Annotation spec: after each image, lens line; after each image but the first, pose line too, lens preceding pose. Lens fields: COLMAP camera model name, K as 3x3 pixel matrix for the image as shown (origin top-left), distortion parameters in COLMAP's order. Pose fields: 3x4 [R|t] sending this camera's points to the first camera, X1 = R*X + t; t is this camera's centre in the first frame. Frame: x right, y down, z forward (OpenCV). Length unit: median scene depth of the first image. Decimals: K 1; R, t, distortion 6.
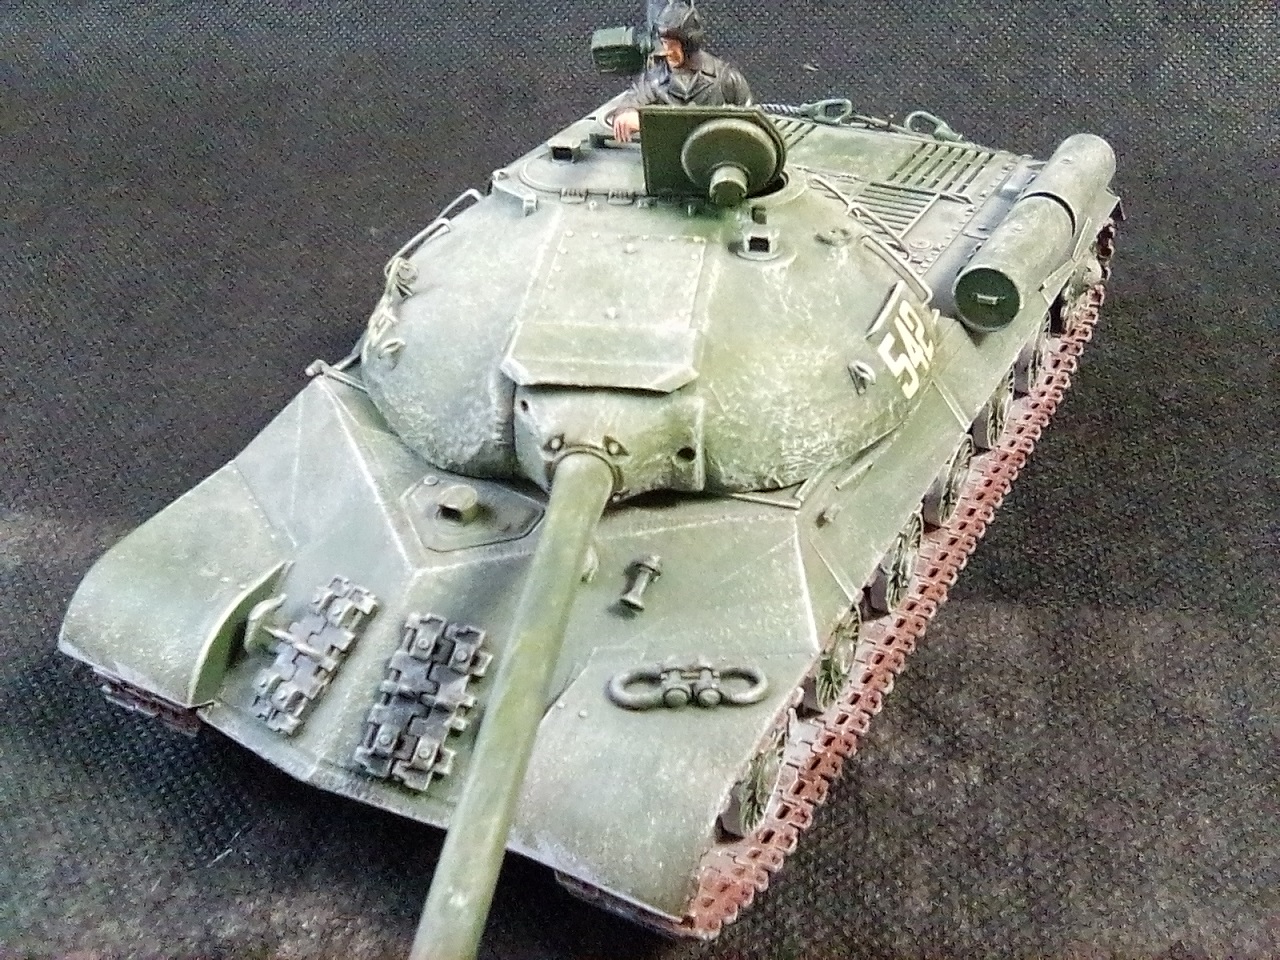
lens RADIAL K [[1452.4, 0, 642.3], [0, 1452.4, 440.9], [0, 0, 1]] dist [0.190987, -0.964615]
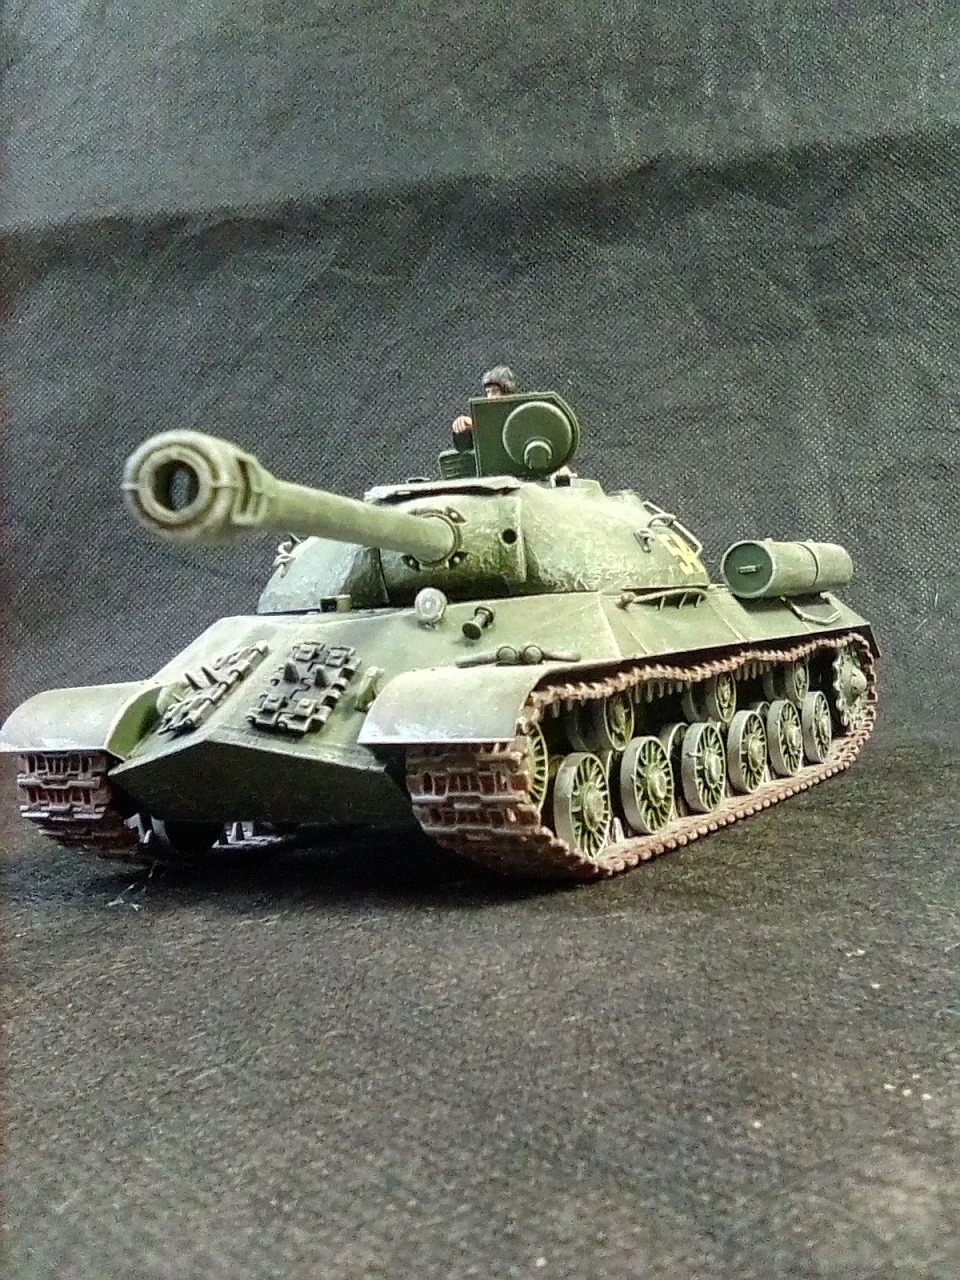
lens RADIAL K [[1452.4, 0, 516.7], [0, 1452.4, 637.9], [0, 0, 1]] dist [0.190987, -0.964615]
pose [[0.999080, -0.039224, 0.017365, 0.009920], [0.042460, 0.846739, -0.530311, 0.782480], [0.006098, 0.530561, 0.847625, -0.067899]]
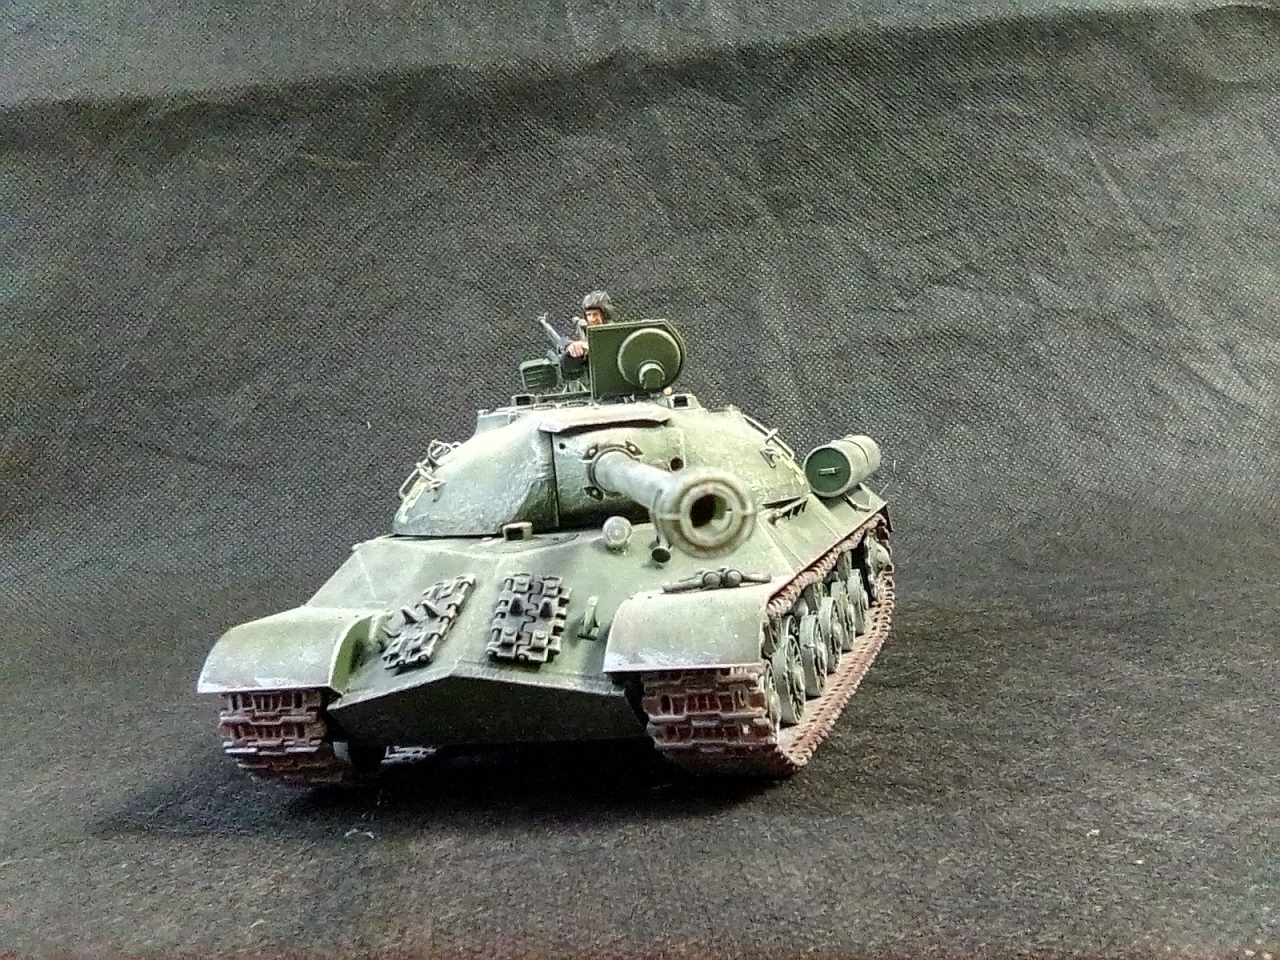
lens RADIAL K [[1452.4, 0, 642.3], [0, 1452.4, 440.9], [0, 0, 1]] dist [0.190987, -0.964615]
pose [[0.971102, -0.070569, 0.227994, -0.331944], [0.182866, 0.833871, -0.520788, 0.737954], [-0.153366, 0.547430, 0.822678, -0.204311]]
